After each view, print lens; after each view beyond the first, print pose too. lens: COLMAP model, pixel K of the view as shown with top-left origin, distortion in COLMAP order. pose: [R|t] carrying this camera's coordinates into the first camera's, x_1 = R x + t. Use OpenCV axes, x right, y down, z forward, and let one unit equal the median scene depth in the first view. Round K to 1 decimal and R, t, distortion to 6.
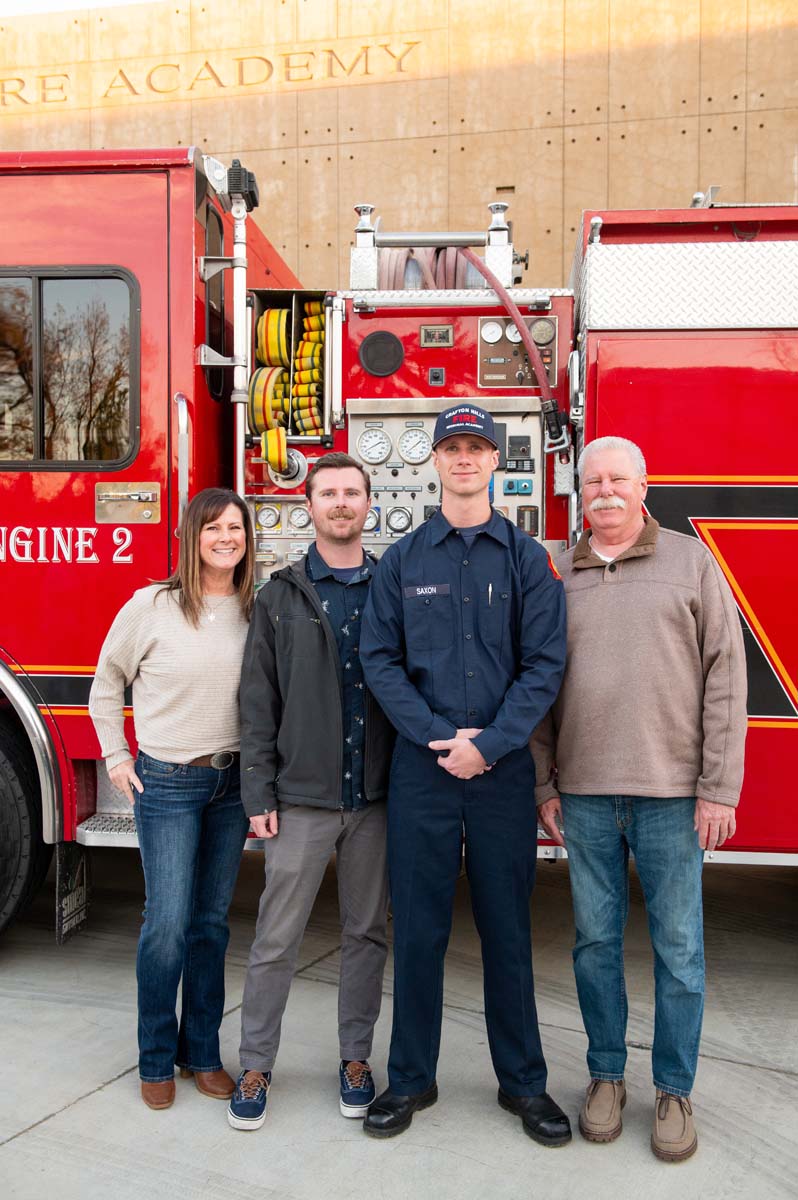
lens RADIAL K [[1159.5, 0, 399.0], [0, 1159.5, 600.0], [0, 0, 1]] dist [0.019652, -0.007156]
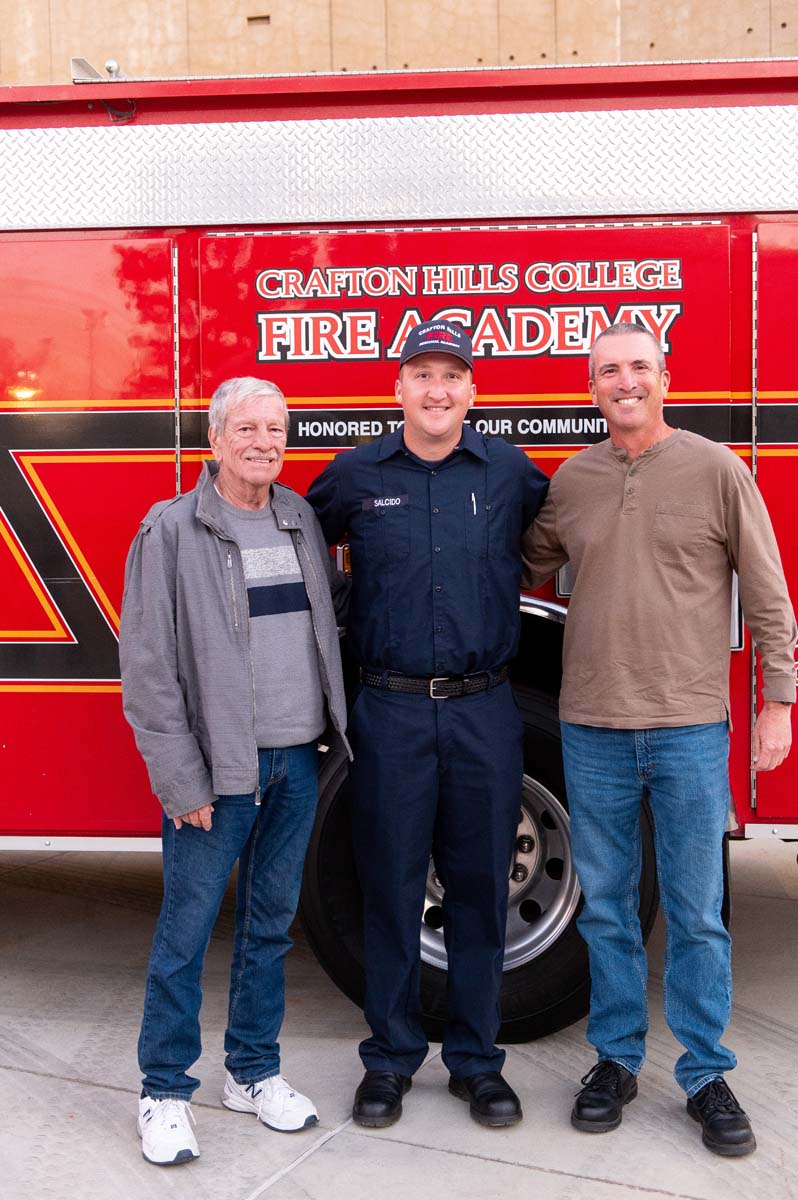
lens RADIAL K [[1552.1, 0, 376.0], [0, 1552.1, 577.1], [0, 0, 1]] dist [-0.012619, -0.013711]
pose [[0.999740, -0.020070, 0.010824, 0.455155], [0.019865, 0.999627, 0.018764, 0.005945], [-0.011197, -0.018545, 0.999765, -0.135508]]
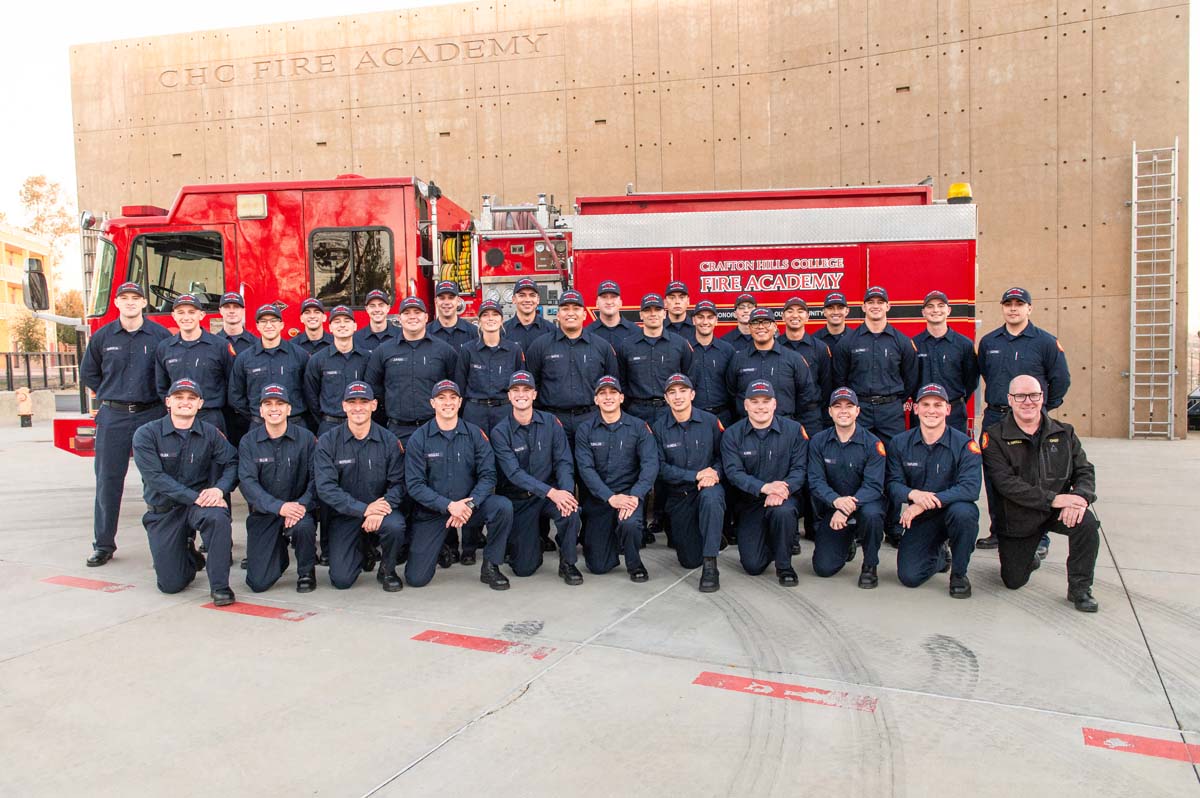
lens RADIAL K [[880.5, 0, 596.3], [0, 880.5, 397.8], [0, 0, 1]] dist [0.000212, 0.000390]
pose [[0.999415, -0.028638, 0.018711, 0.152066], [0.028193, 0.999324, 0.023586, 0.041025], [-0.019374, -0.023044, 0.999547, -0.829658]]
